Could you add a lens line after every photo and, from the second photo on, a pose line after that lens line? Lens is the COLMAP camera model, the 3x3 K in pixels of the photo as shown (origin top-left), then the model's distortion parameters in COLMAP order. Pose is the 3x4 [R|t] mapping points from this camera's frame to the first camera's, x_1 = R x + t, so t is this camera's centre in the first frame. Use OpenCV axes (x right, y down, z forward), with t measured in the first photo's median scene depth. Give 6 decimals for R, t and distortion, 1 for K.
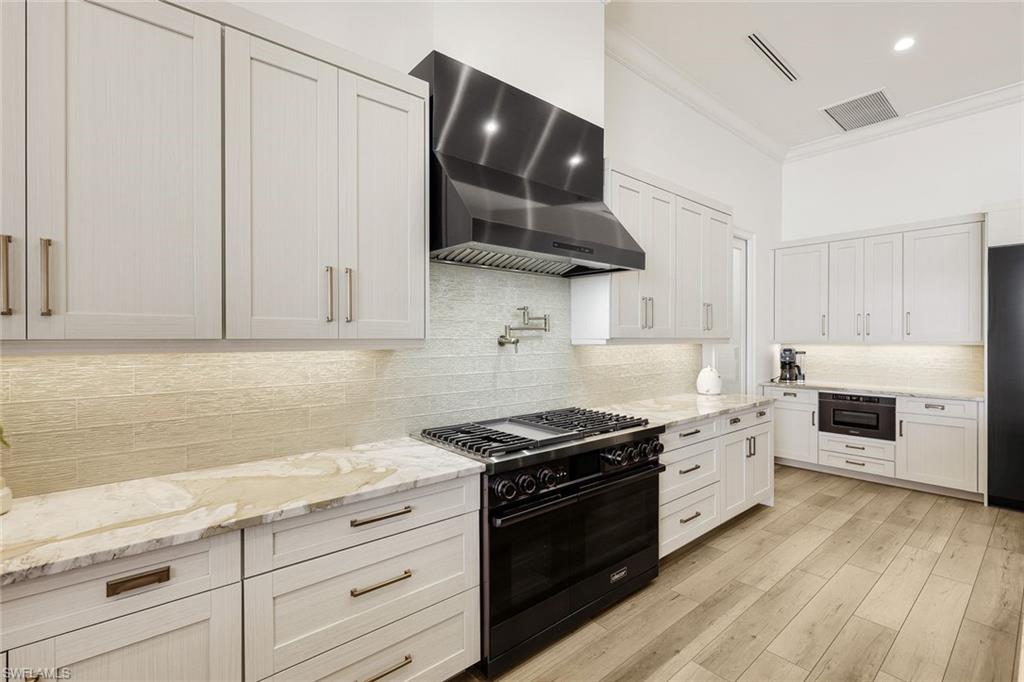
lens RADIAL K [[460.0, 0, 512.0], [0, 460.0, 341.0], [0, 0, 1]] dist [-0.001371, -0.000170]
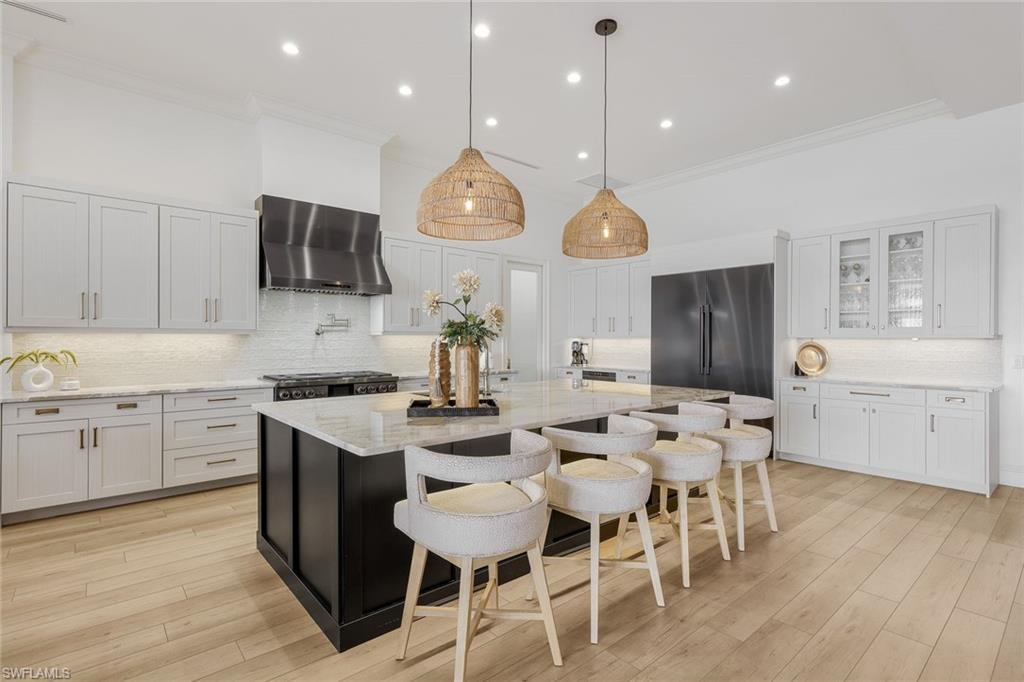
lens RADIAL K [[496.0, 0, 512.0], [0, 496.0, 341.0], [0, 0, 1]] dist [-0.003134, -0.000491]
pose [[0.999985, 0.002910, 0.004614, 0.751140], [-0.002893, 0.999989, -0.003771, 0.040345], [-0.004624, 0.003757, 0.999982, -0.999726]]
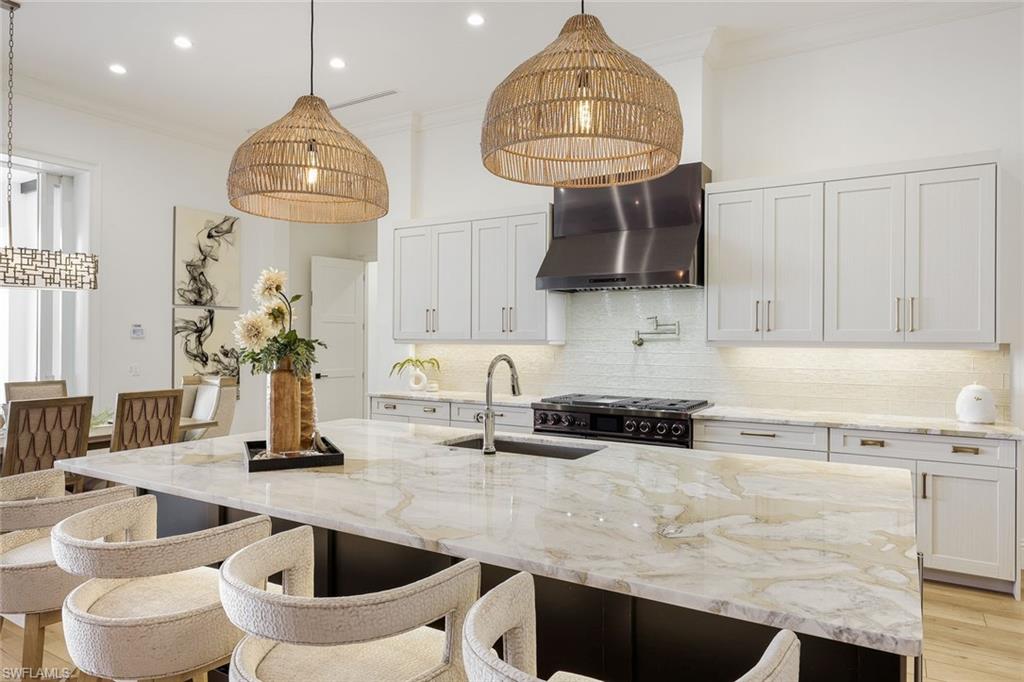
lens RADIAL K [[706.7, 0, 512.0], [0, 706.7, 341.0], [0, 0, 1]] dist [0.088441, -0.000293]
pose [[0.234598, -0.010992, -0.972030, 1.910576], [-0.019328, 0.999686, -0.015969, 0.035547], [0.971900, 0.022534, 0.234312, 0.147290]]
